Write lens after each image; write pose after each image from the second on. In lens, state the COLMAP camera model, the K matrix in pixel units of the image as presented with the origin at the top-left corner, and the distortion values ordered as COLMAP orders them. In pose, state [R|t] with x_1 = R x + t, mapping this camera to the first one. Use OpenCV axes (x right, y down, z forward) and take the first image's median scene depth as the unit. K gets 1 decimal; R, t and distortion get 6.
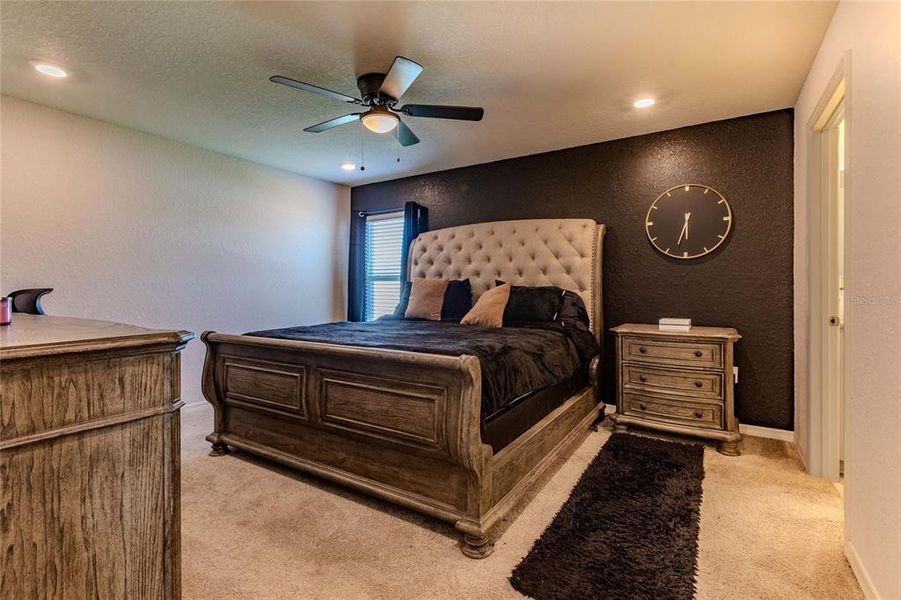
lens RADIAL K [[419.7, 0, 451.8], [0, 419.7, 290.5], [0, 0, 1]] dist [0.001151, -0.001875]
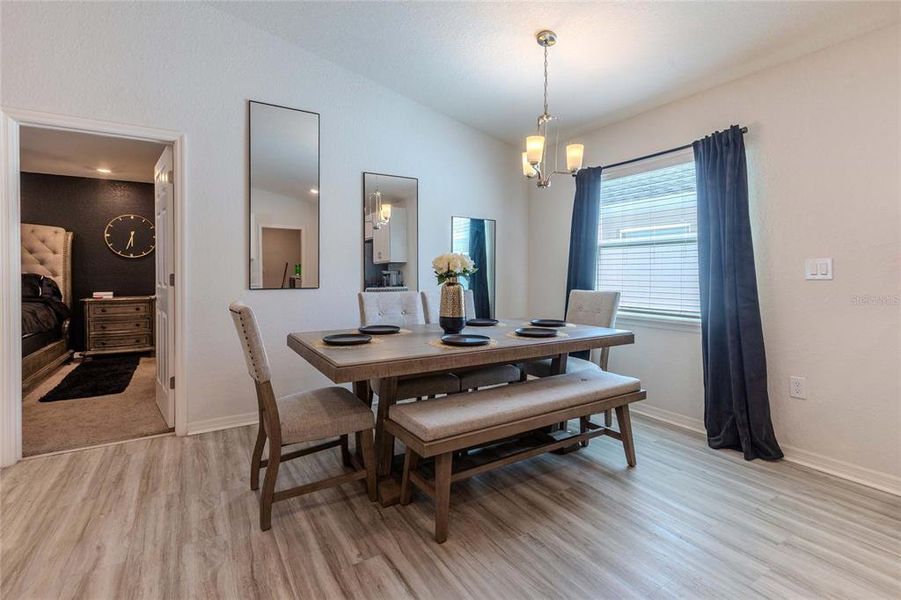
lens RADIAL K [[419.7, 0, 447.6], [0, 419.7, 276.0], [0, 0, 1]] dist [0.001151, -0.001875]
pose [[0.432227, -0.003702, 0.901757, -0.437910], [0.004538, 0.999988, 0.001930, 0.002893], [-0.901753, 0.003258, 0.432239, -0.915874]]
